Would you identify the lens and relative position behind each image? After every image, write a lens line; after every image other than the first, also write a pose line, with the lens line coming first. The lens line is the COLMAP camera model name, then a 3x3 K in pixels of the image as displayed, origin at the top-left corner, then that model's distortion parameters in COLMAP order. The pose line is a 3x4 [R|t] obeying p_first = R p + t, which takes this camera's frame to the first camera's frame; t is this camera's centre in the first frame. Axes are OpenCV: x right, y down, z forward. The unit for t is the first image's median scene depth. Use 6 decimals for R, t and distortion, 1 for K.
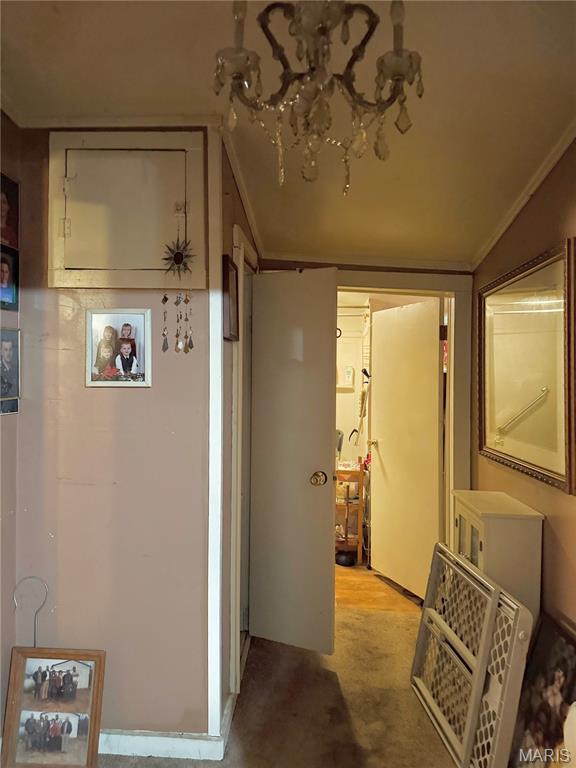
lens RADIAL K [[549.2, 0, 288.3], [0, 549.2, 386.1], [0, 0, 1]] dist [0.011490, 0.001156]
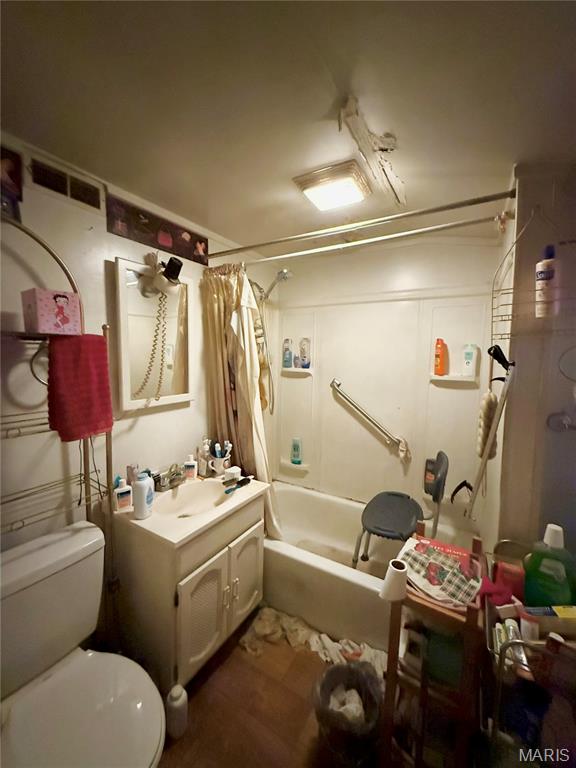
lens RADIAL K [[308.4, 0, 286.8], [0, 308.4, 381.6], [0, 0, 1]] dist [-0.004632, 0.000449]
pose [[0.885713, 0.027123, -0.463441, 0.180468], [-0.001259, 0.998428, 0.056027, -0.029787], [0.464232, -0.049040, 0.884355, 1.213285]]
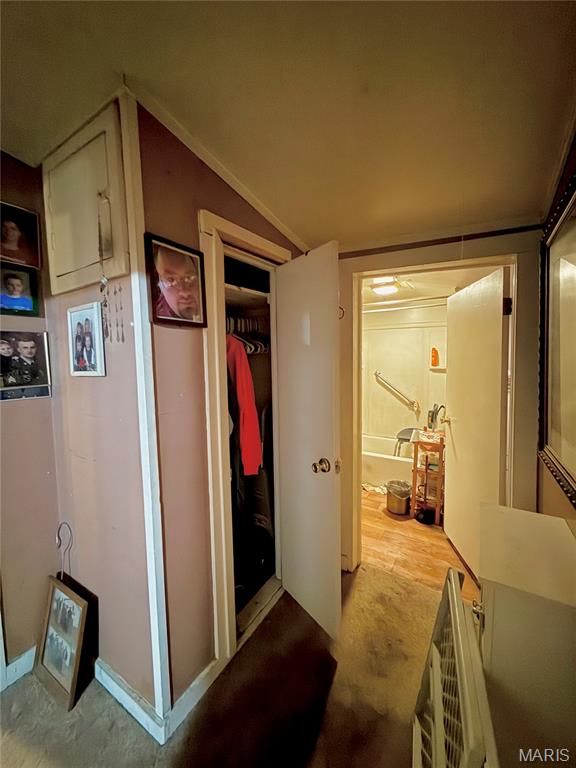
lens RADIAL K [[308.4, 0, 290.3], [0, 308.4, 382.5], [0, 0, 1]] dist [-0.004632, 0.000449]
pose [[0.877970, 0.002507, -0.478708, 0.258638], [0.020047, 0.998917, 0.041999, -0.003071], [0.478295, -0.046471, 0.876969, 0.477806]]
